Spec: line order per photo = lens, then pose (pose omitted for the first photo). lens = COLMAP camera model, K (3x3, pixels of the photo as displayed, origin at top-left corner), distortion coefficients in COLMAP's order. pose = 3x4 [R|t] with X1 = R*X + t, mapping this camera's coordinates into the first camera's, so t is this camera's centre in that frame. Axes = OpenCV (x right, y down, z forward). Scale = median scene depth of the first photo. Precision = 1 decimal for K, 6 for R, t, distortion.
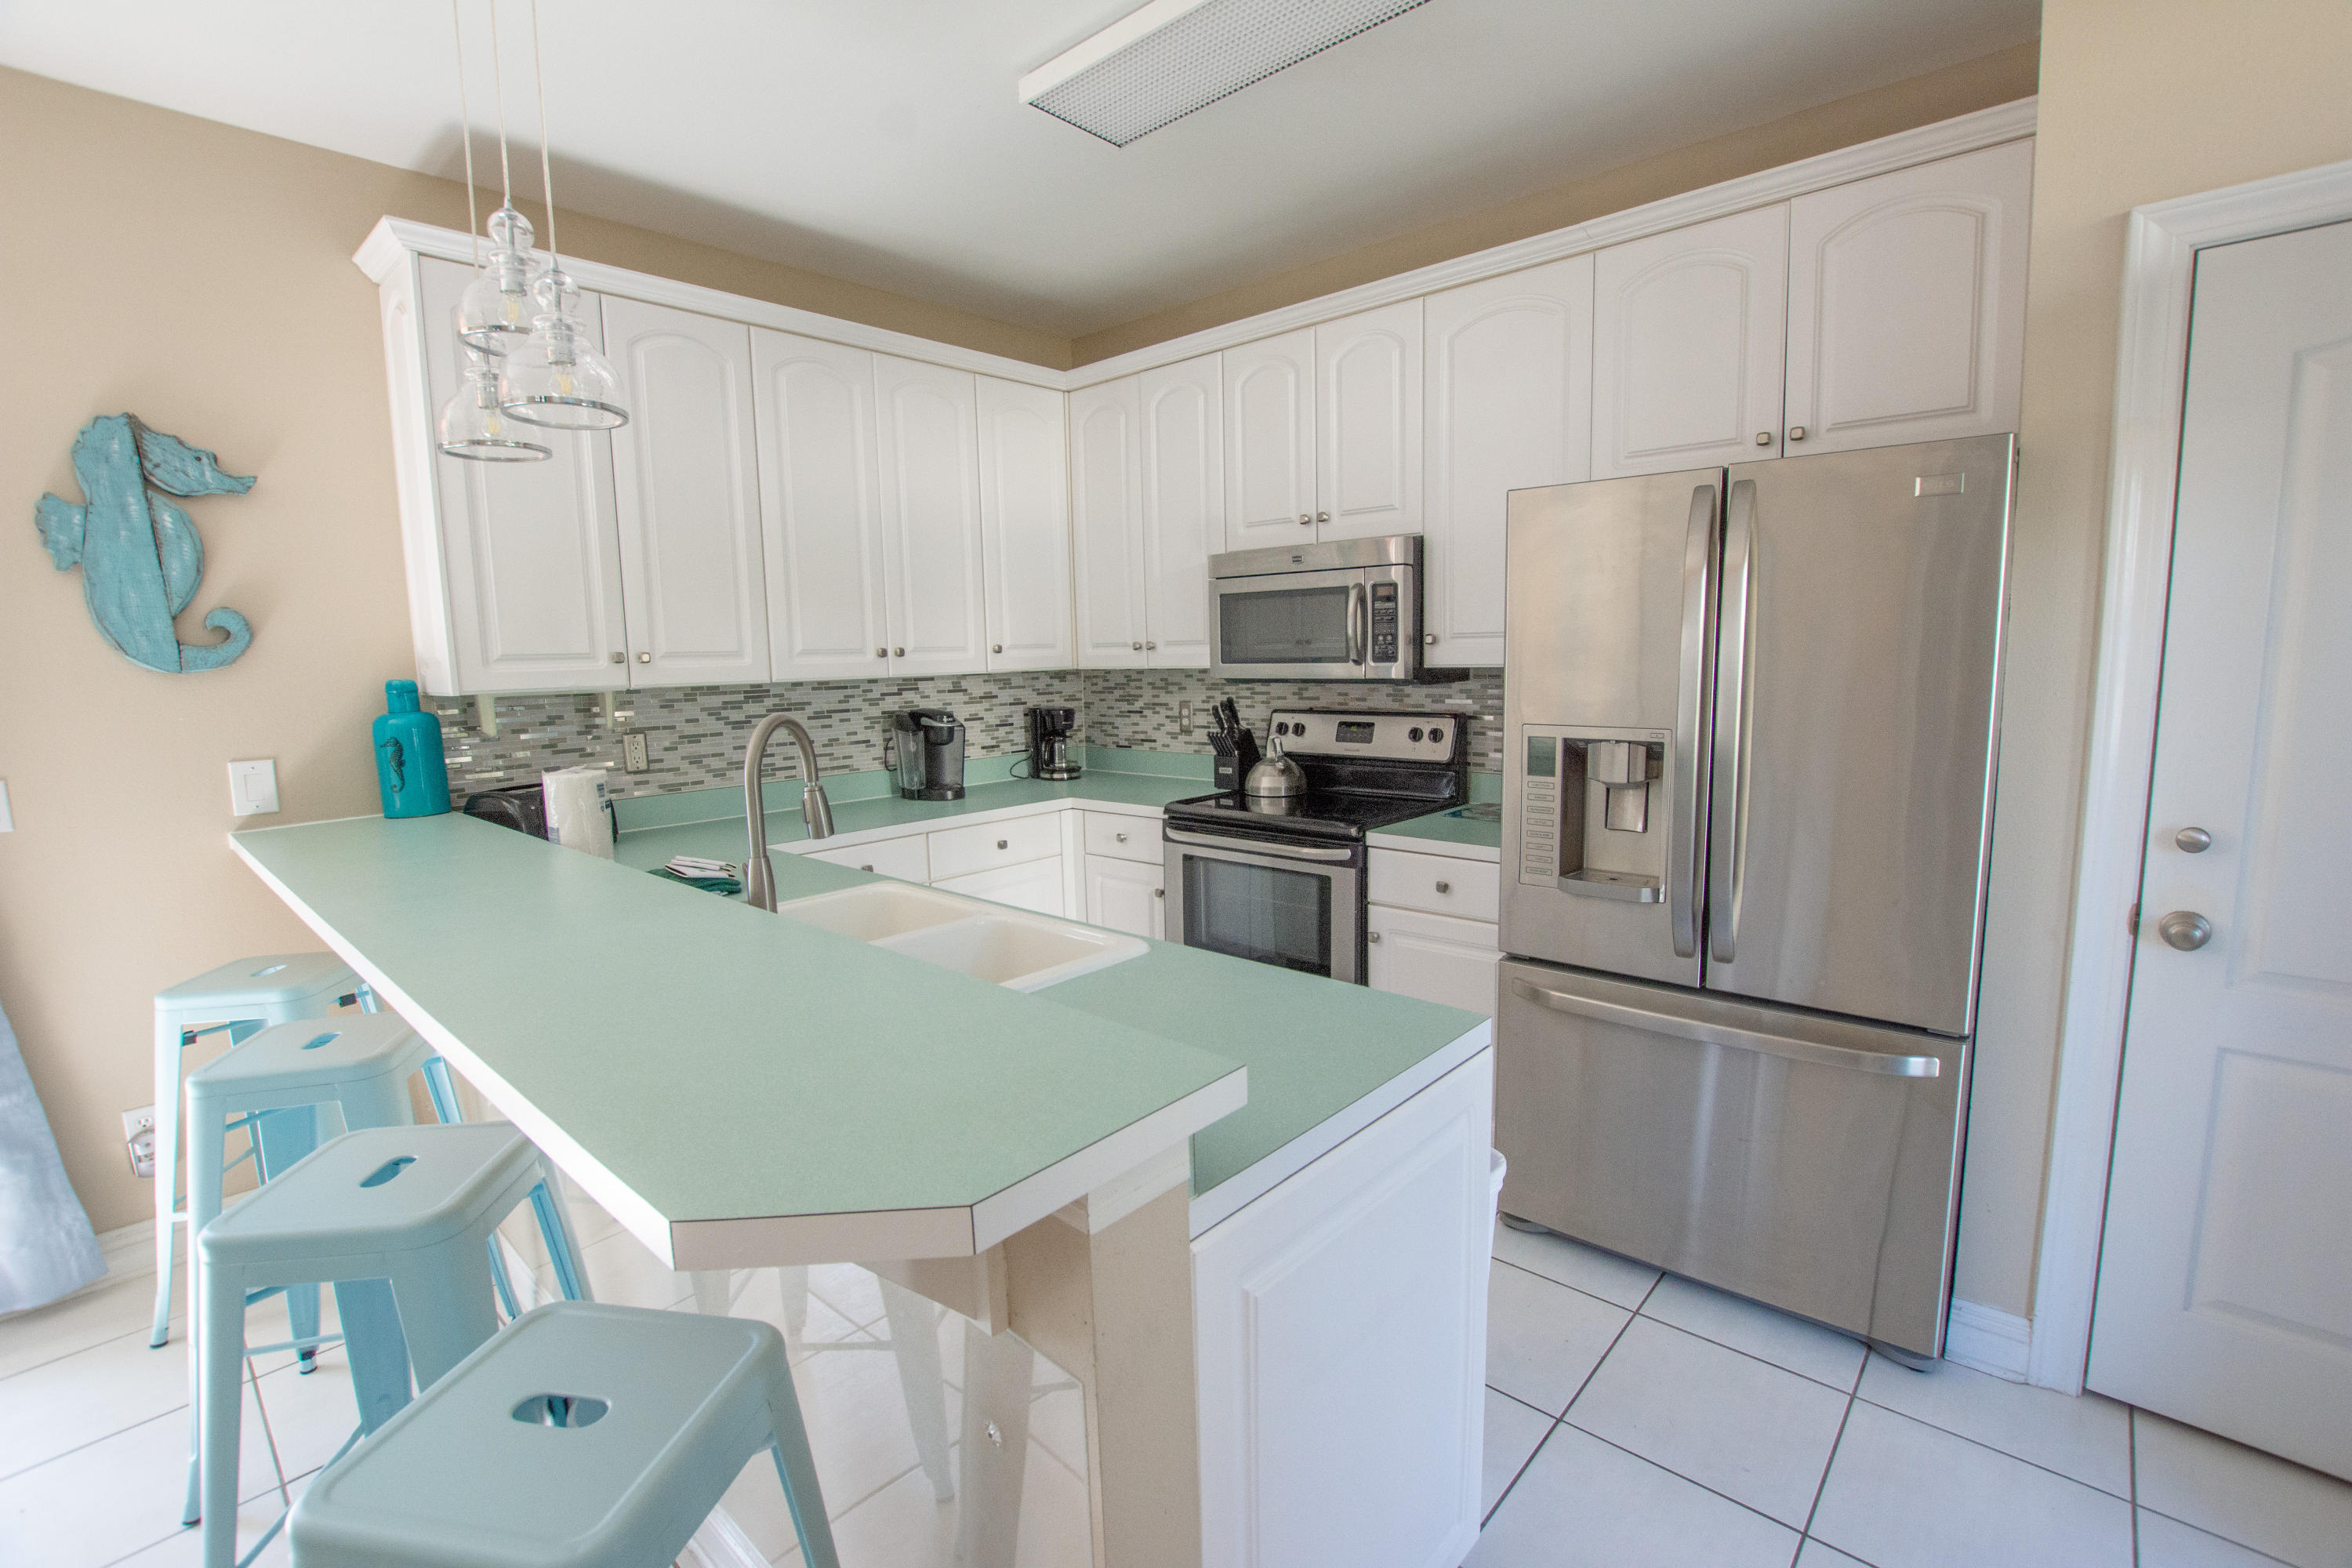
lens RADIAL K [[1028.9, 0, 1173.3], [0, 1028.9, 781.8], [0, 0, 1]] dist [-0.025026, 0.002970]
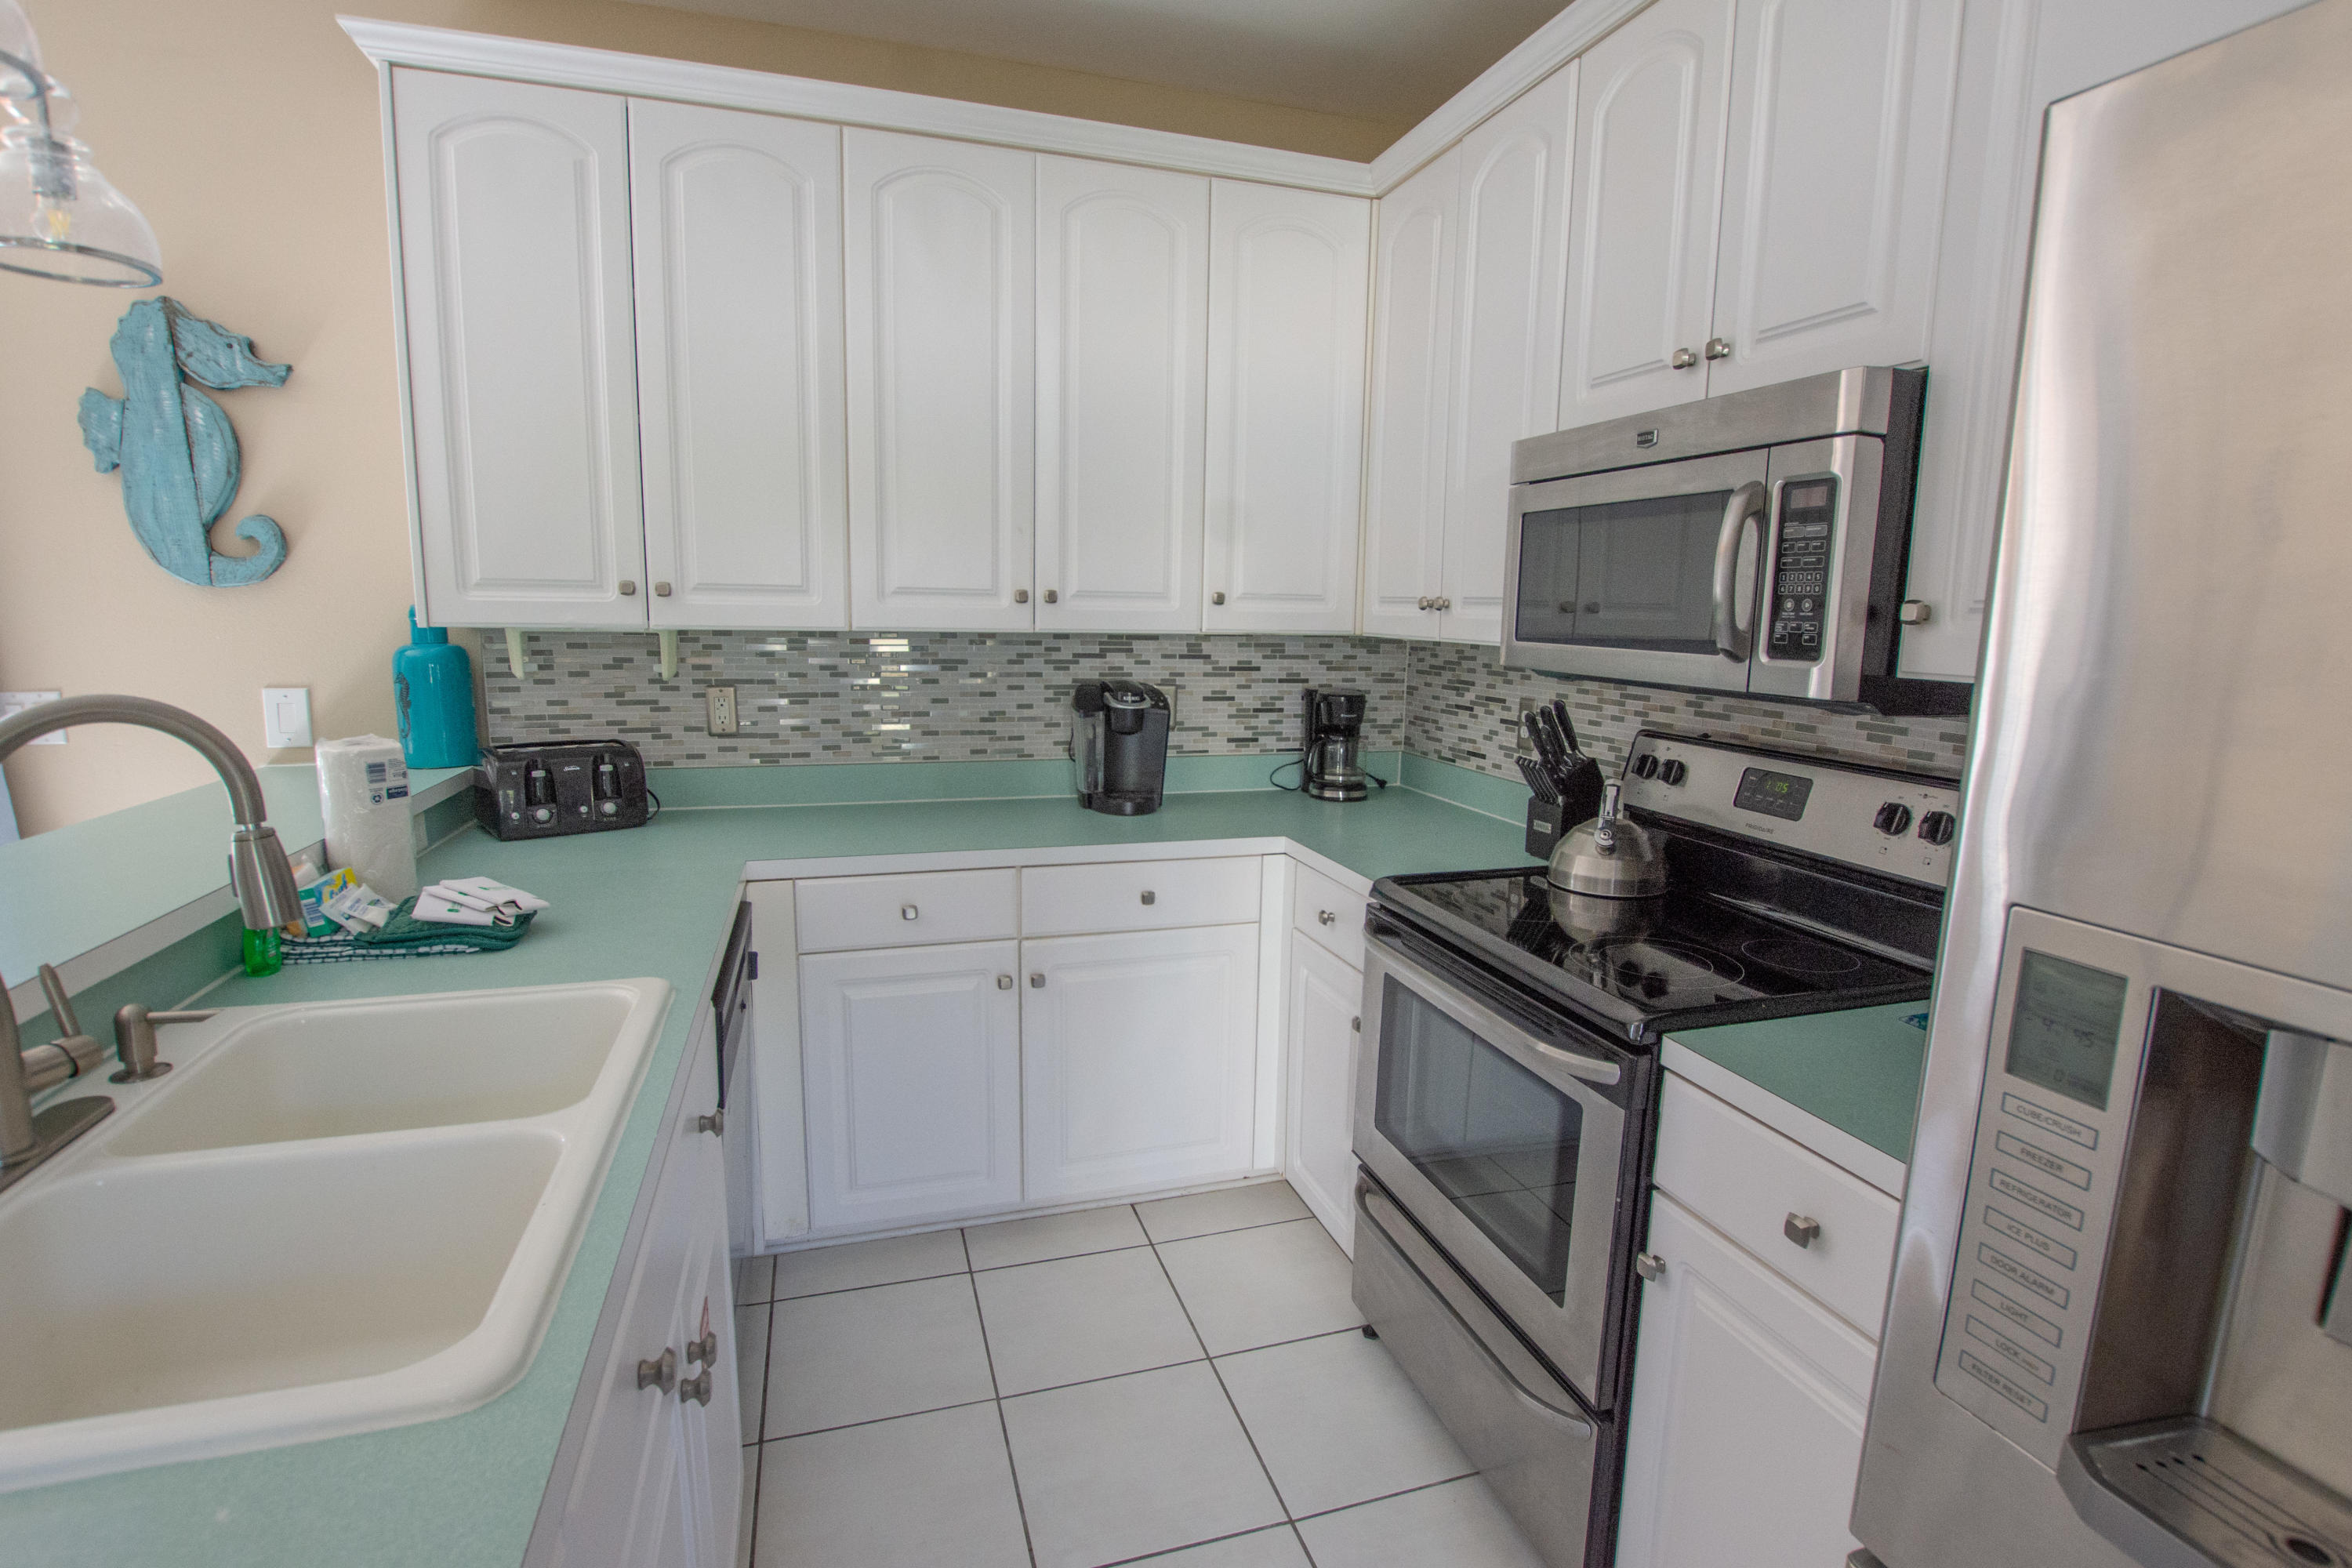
lens RADIAL K [[1102.3, 0, 1185.9], [0, 1102.3, 781.0], [0, 0, 1]] dist [-0.028720, 0.002695]
pose [[0.868506, 0.118014, -0.481424, 0.199610], [-0.102738, 0.993011, 0.058080, -0.060606], [0.484914, -0.000982, 0.874561, 0.431707]]
